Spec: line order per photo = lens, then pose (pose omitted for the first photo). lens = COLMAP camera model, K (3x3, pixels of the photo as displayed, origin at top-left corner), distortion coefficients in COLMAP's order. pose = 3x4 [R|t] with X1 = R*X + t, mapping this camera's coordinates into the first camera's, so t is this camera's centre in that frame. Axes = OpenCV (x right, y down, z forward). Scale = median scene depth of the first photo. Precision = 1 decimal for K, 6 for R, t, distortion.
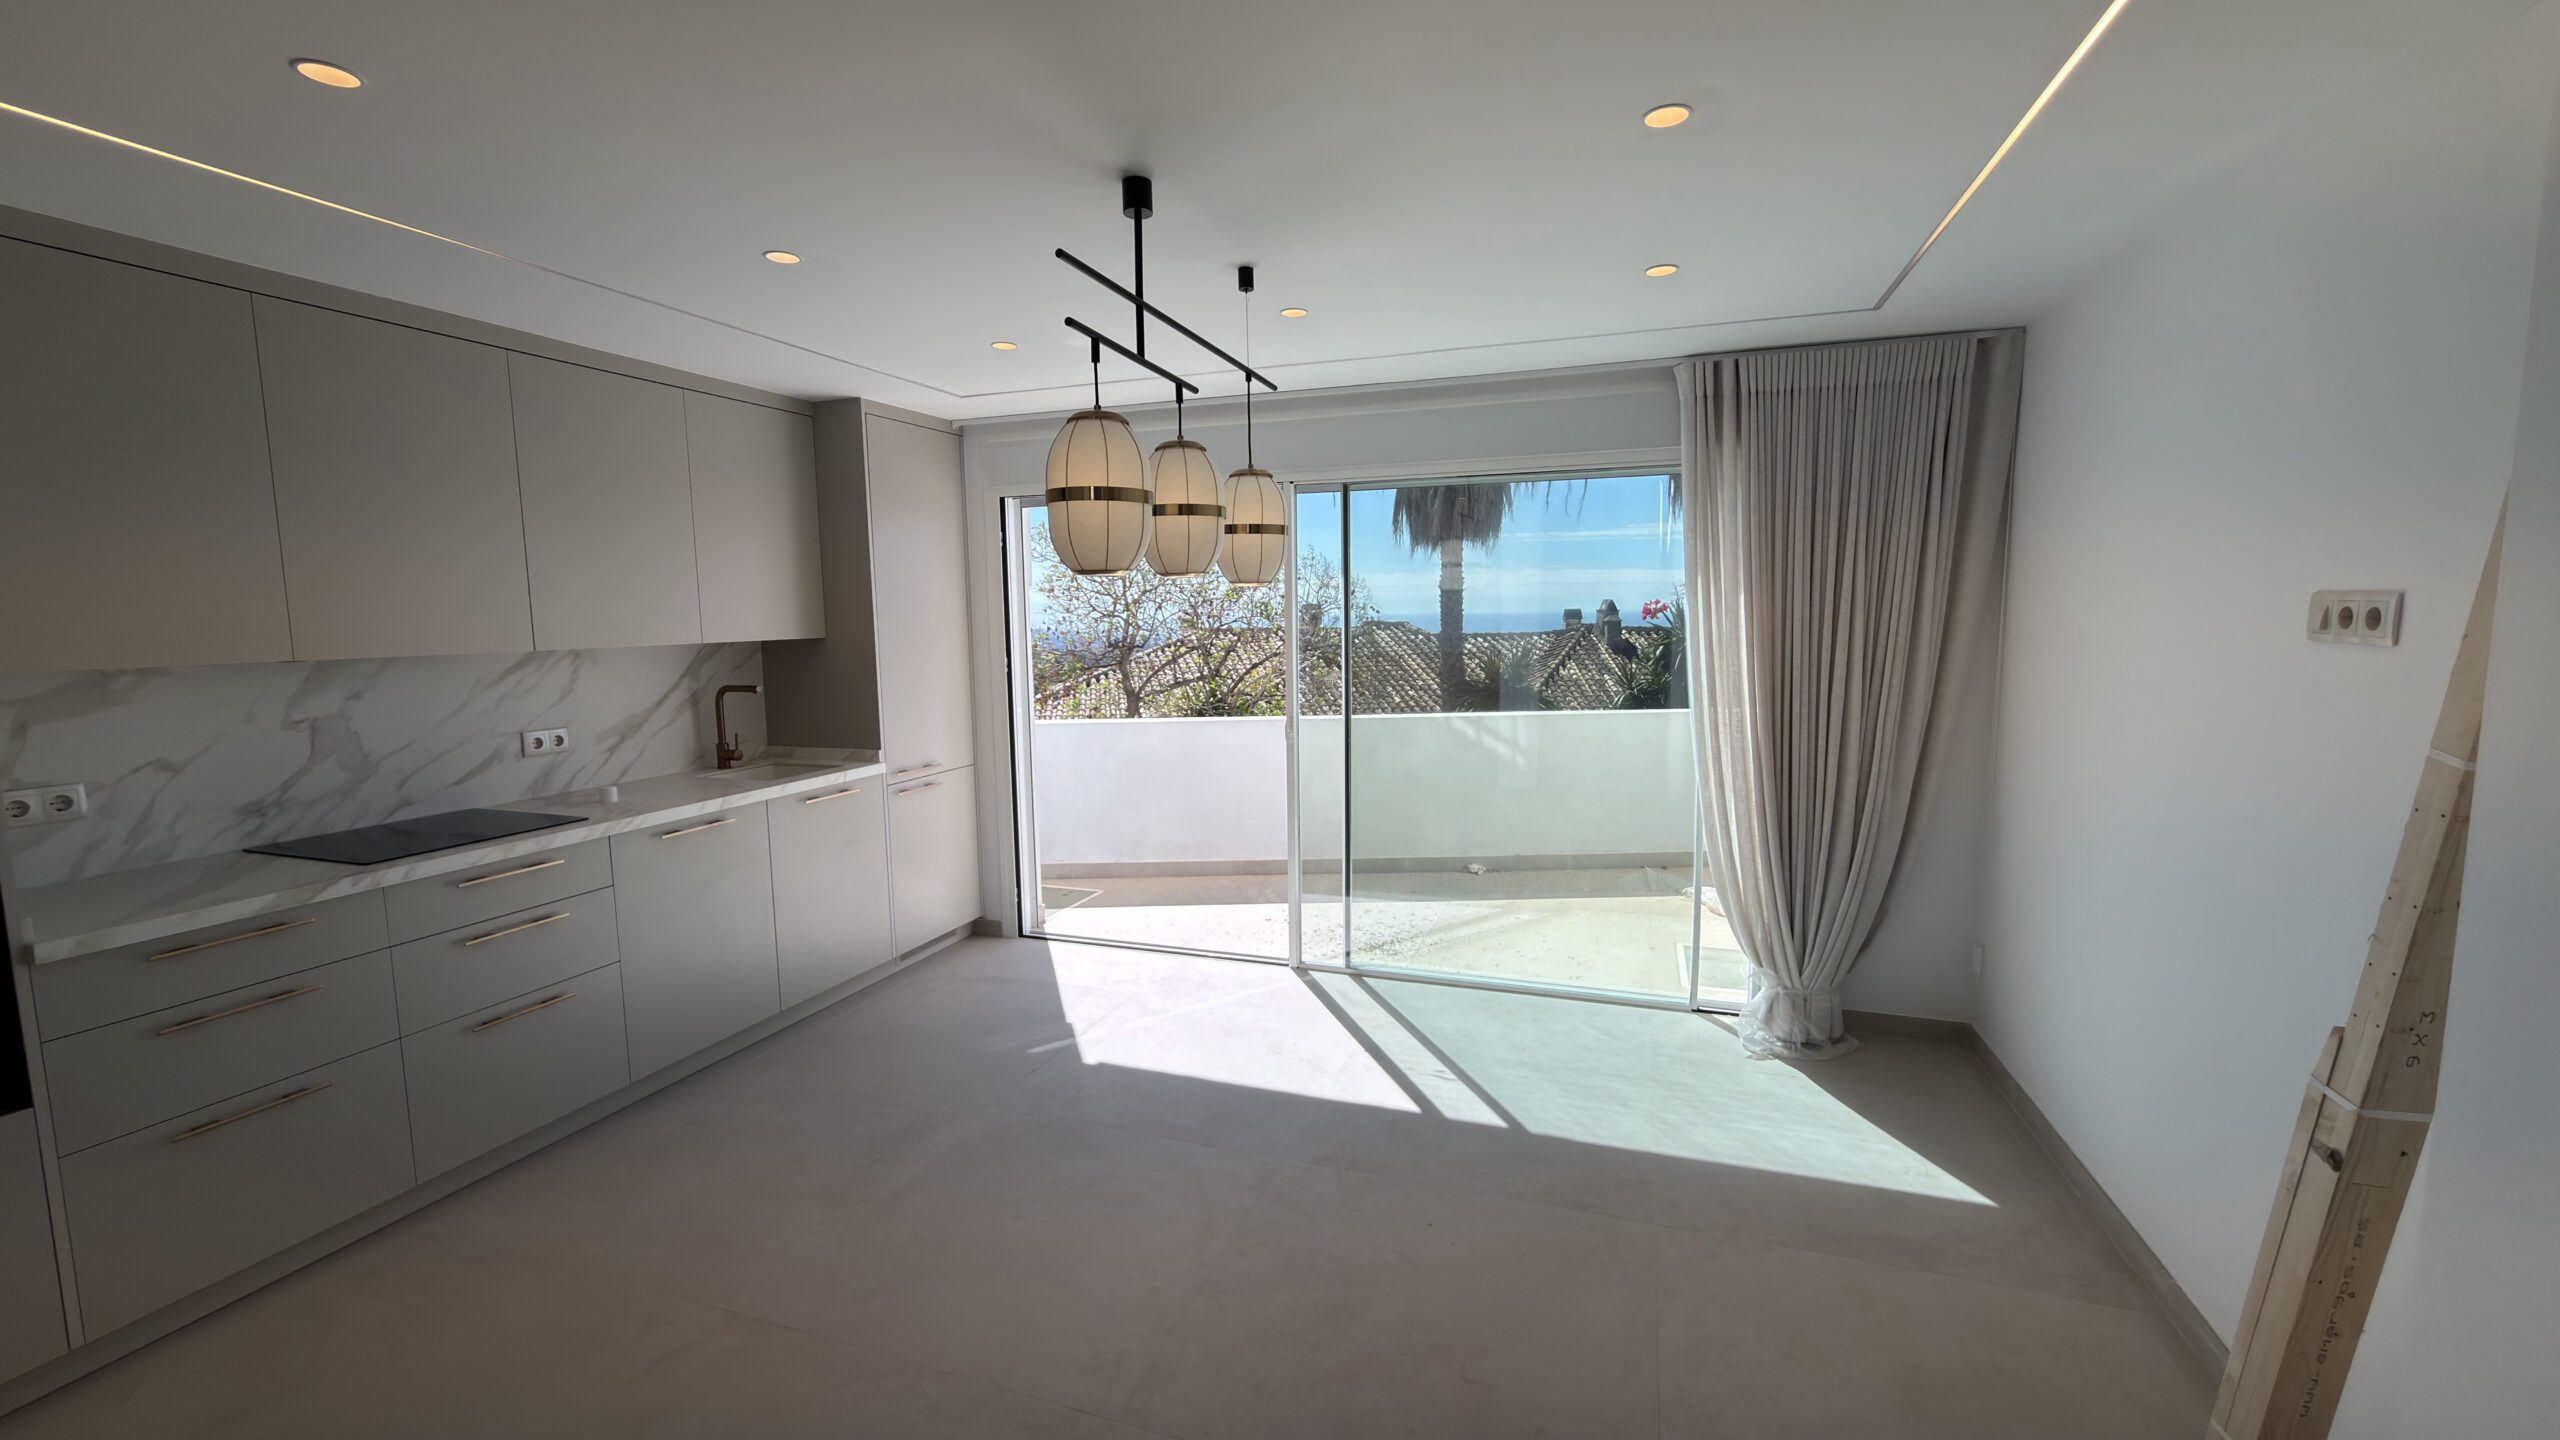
lens RADIAL K [[1013.6, 0, 1284.0], [0, 1013.6, 719.4], [0, 0, 1]] dist [0.003085, 0.000090]
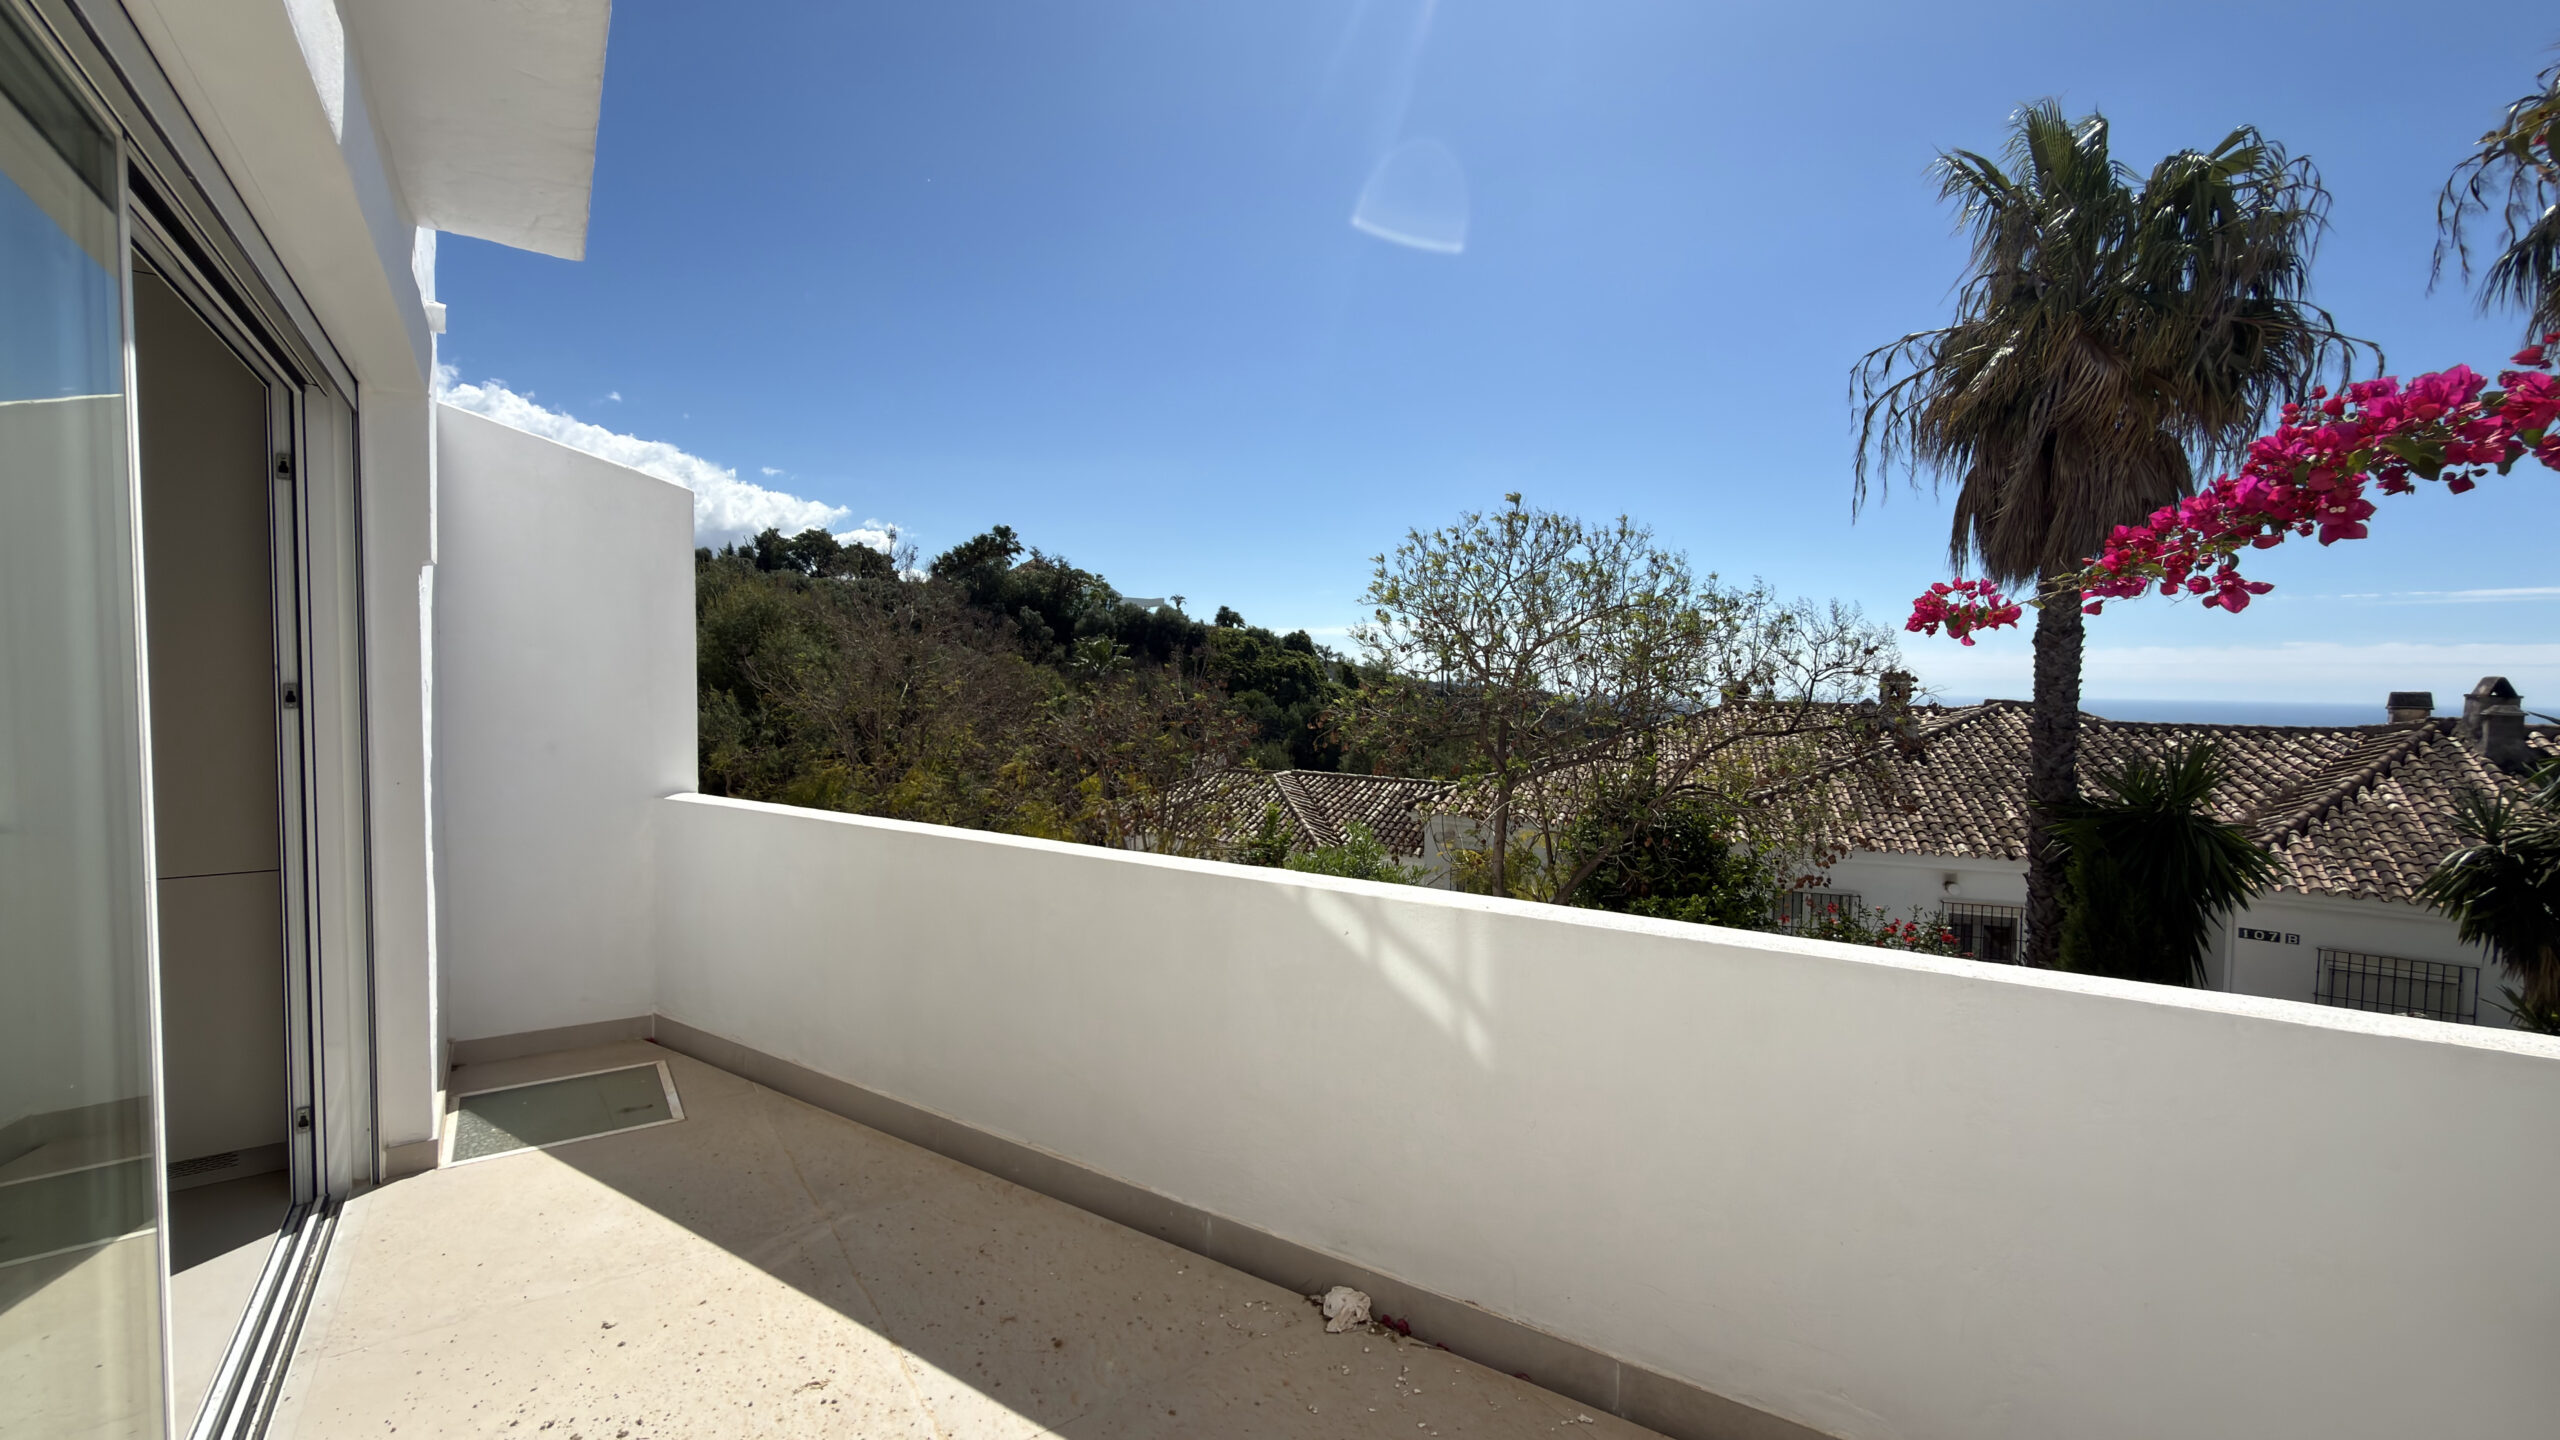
lens RADIAL K [[1013.6, 0, 1295.1], [0, 1013.6, 723.9], [0, 0, 1]] dist [0.003085, 0.000090]
pose [[0.825991, 0.049367, -0.561518, 0.091927], [-0.086013, 0.995530, -0.039001, -0.012213], [0.557083, 0.080512, 0.826545, 0.163588]]
